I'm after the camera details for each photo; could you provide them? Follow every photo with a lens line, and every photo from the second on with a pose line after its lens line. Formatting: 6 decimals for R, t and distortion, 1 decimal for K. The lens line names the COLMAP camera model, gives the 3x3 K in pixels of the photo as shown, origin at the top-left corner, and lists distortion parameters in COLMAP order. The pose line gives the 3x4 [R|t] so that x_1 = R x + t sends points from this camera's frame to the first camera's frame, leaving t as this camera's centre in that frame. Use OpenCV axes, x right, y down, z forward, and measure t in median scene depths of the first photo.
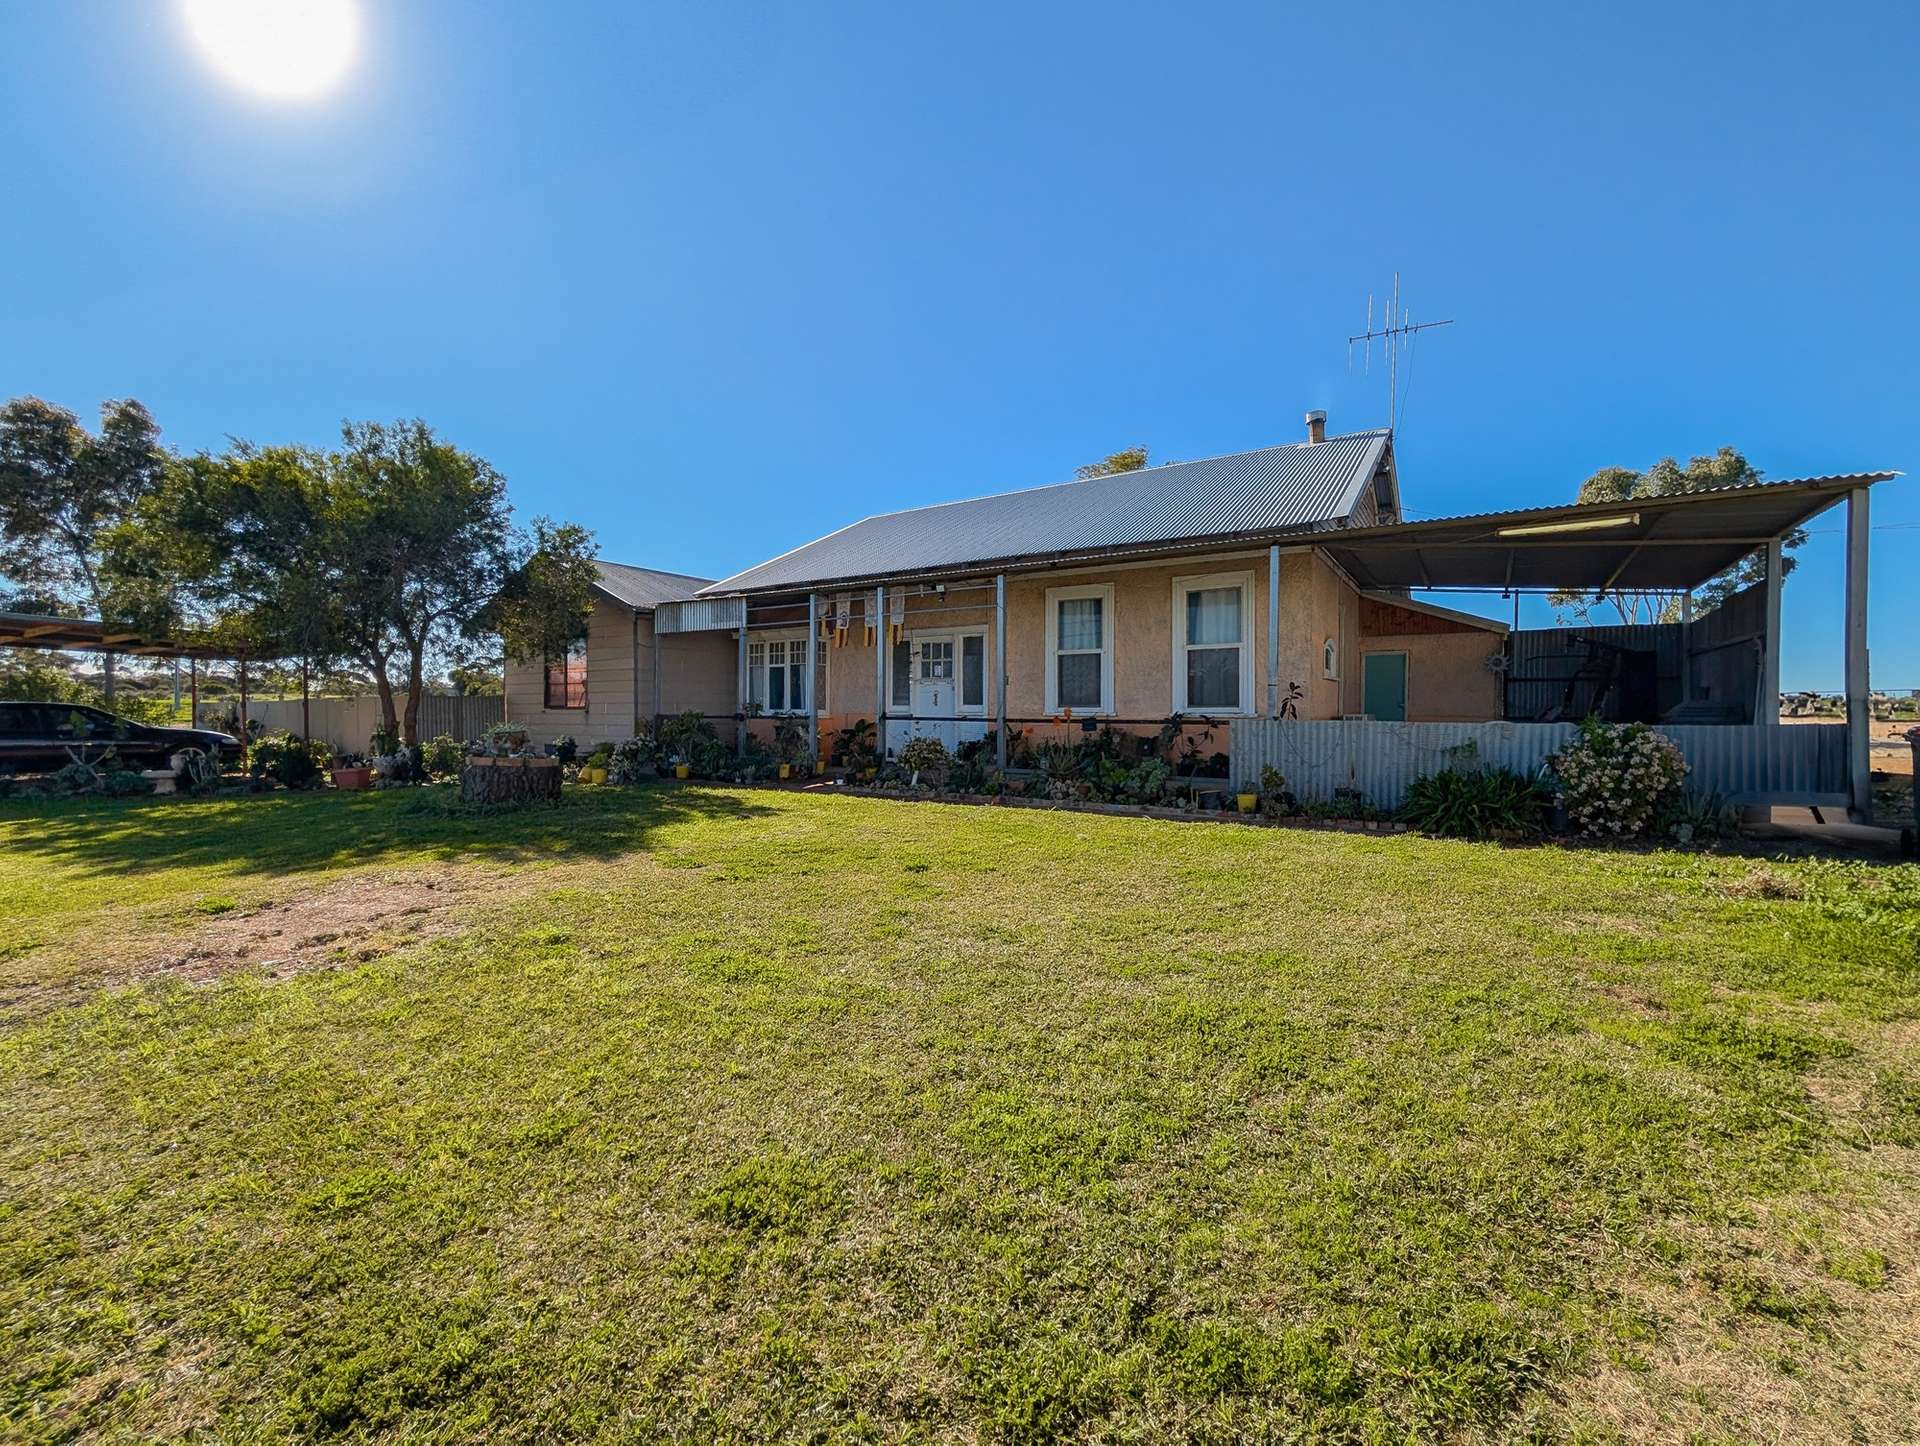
lens RADIAL K [[757.5, 0, 960.0], [0, 757.5, 723.0], [0, 0, 1]] dist [0.000280, 0.000101]
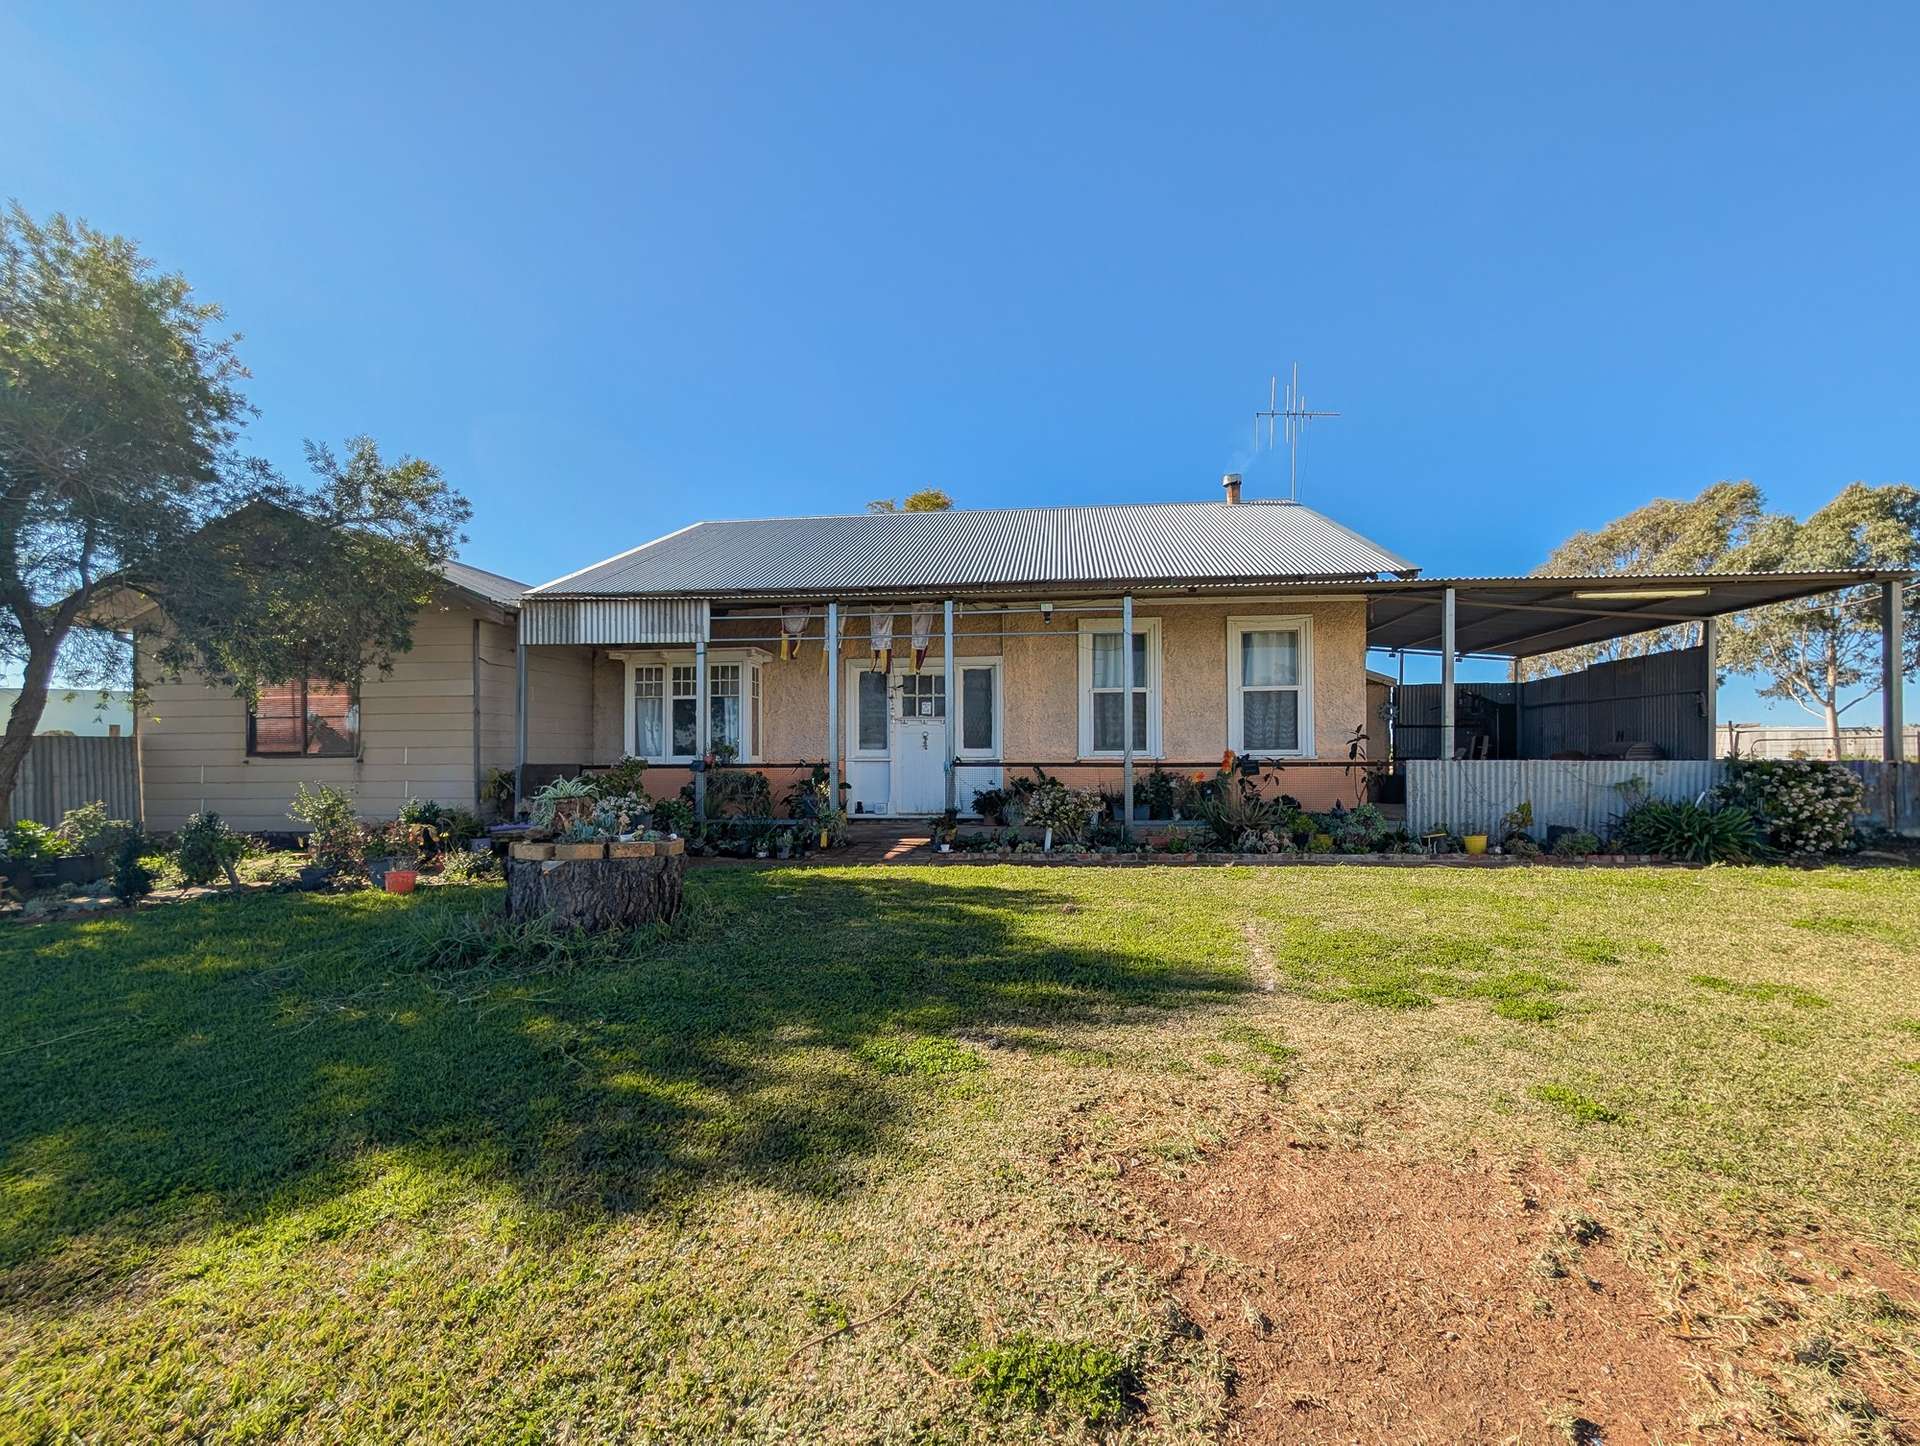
lens RADIAL K [[742.0, 0, 960.3], [0, 742.0, 769.2], [0, 0, 1]] dist [0.000622, 0.000065]
pose [[0.893567, -0.016125, 0.448640, -0.415611], [0.015099, 0.999869, 0.005863, -0.005509], [-0.448676, 0.001535, 0.893693, 0.271871]]
